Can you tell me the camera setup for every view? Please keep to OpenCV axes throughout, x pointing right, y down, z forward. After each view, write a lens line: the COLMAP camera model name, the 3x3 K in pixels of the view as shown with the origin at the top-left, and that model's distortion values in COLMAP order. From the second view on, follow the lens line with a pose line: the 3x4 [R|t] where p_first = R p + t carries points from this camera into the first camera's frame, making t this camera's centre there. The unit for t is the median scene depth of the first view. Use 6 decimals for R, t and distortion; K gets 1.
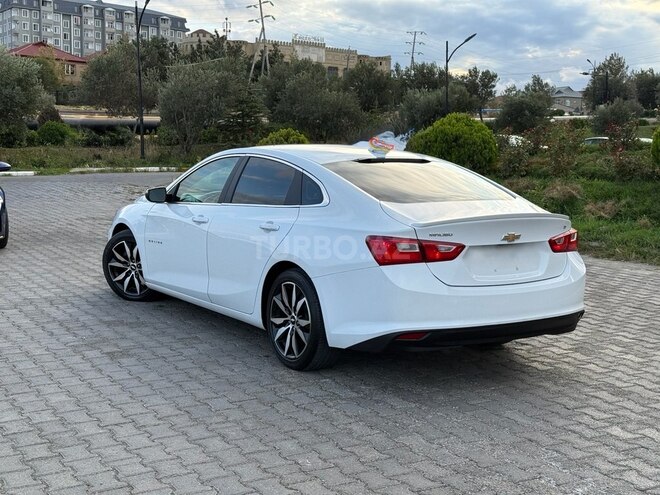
lens RADIAL K [[970.6, 0, 314.6], [0, 970.6, 244.5], [0, 0, 1]] dist [0.066087, 0.000000]
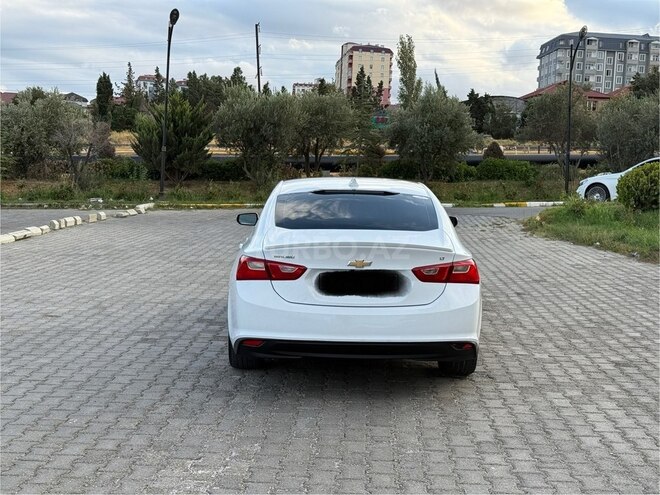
lens RADIAL K [[970.6, 0, 329.7], [0, 970.6, 253.1], [0, 0, 1]] dist [0.066087, 0.000000]
pose [[0.820624, 0.047958, -0.569453, 0.641387], [-0.063199, 0.997976, -0.007027, -0.007604], [0.567964, 0.041756, 0.821994, 0.073571]]
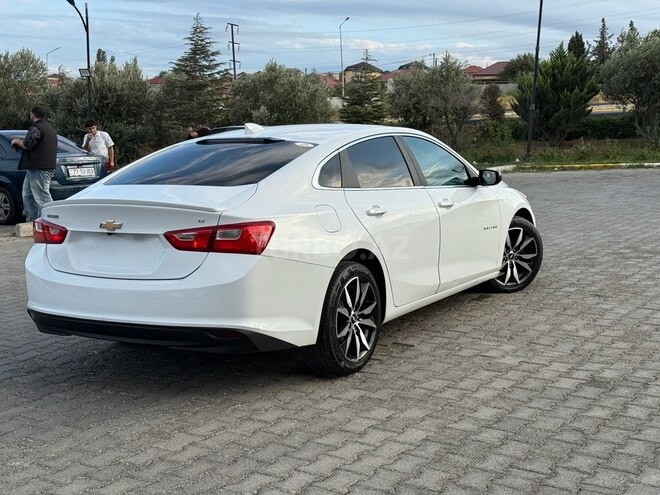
lens RADIAL K [[970.6, 0, 335.6], [0, 970.6, 247.8], [0, 0, 1]] dist [0.066087, 0.000000]
pose [[0.395105, 0.081253, -0.915036, 0.889231], [-0.068111, 0.995930, 0.059026, -0.043742], [0.916108, 0.039003, 0.399031, 0.678025]]
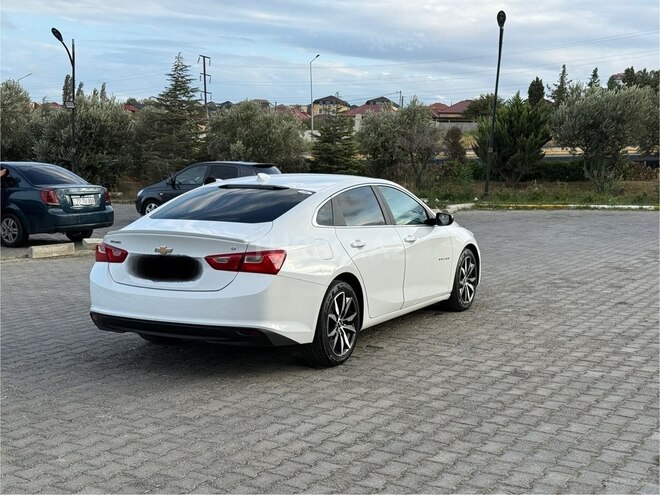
lens RADIAL K [[970.6, 0, 314.7], [0, 970.6, 268.4], [0, 0, 1]] dist [0.066087, 0.000000]
pose [[0.408721, 0.081465, -0.909016, 1.111218], [-0.092067, 0.994608, 0.047739, -0.048204], [0.908004, 0.064179, 0.414017, 0.549070]]
